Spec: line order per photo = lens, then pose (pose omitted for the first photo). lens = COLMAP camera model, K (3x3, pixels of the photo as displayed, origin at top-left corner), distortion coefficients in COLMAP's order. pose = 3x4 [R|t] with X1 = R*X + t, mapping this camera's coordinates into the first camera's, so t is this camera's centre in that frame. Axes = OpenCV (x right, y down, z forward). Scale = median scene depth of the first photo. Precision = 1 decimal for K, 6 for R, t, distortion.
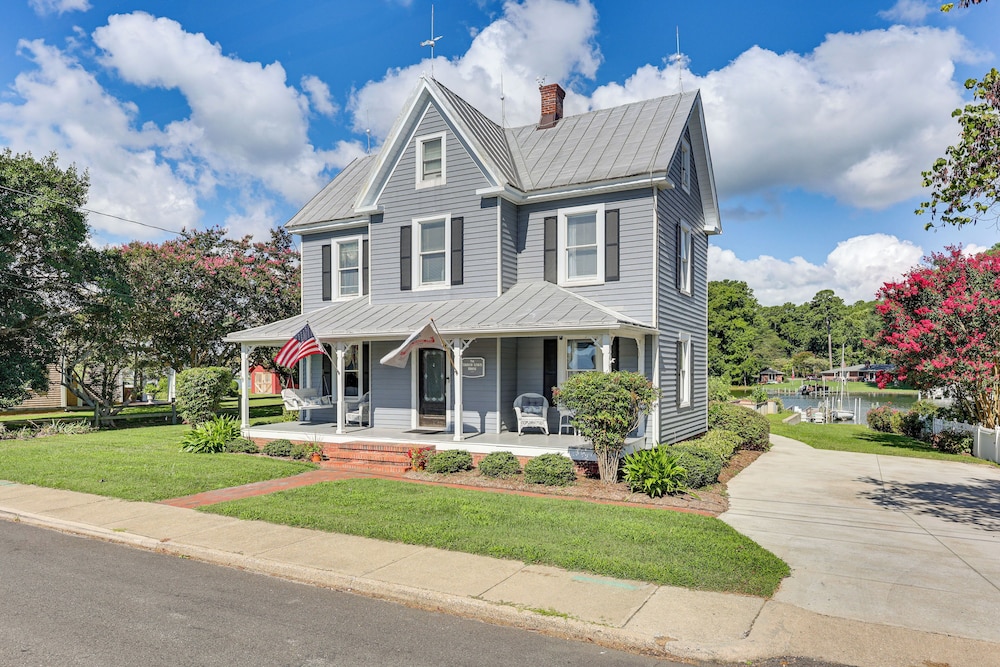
lens RADIAL K [[644.3, 0, 502.7], [0, 644.3, 375.1], [0, 0, 1]] dist [0.004328, 0.002018]
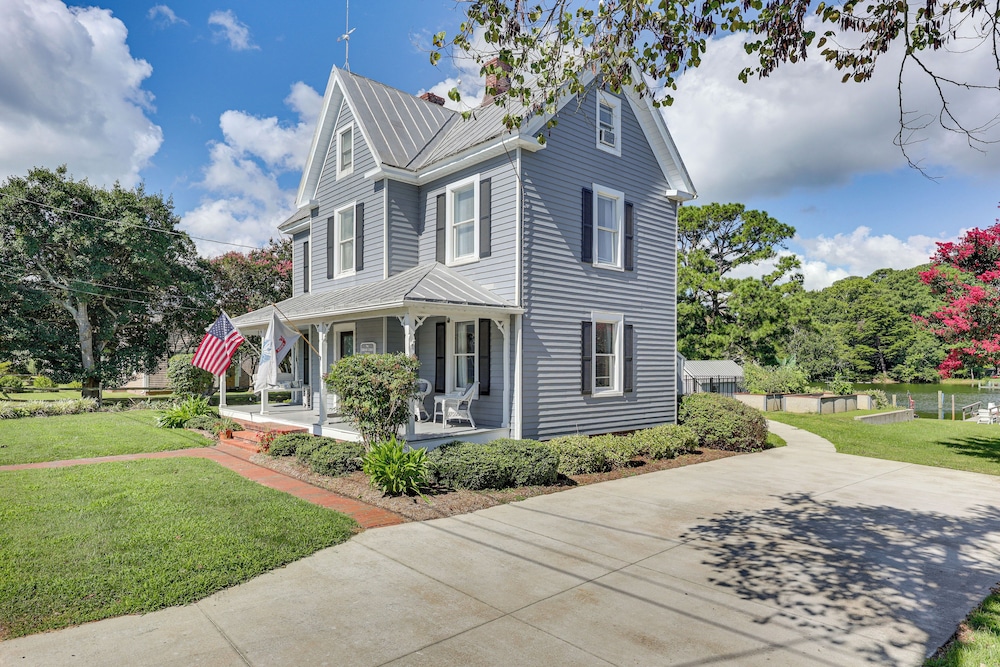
lens RADIAL K [[591.6, 0, 496.1], [0, 591.6, 362.4], [0, 0, 1]] dist [0.002356, 0.001333]
pose [[0.941335, 0.000736, -0.337474, 0.431782], [-0.002964, 0.999977, -0.006087, 0.008339], [0.337461, 0.006730, 0.941315, 0.196553]]
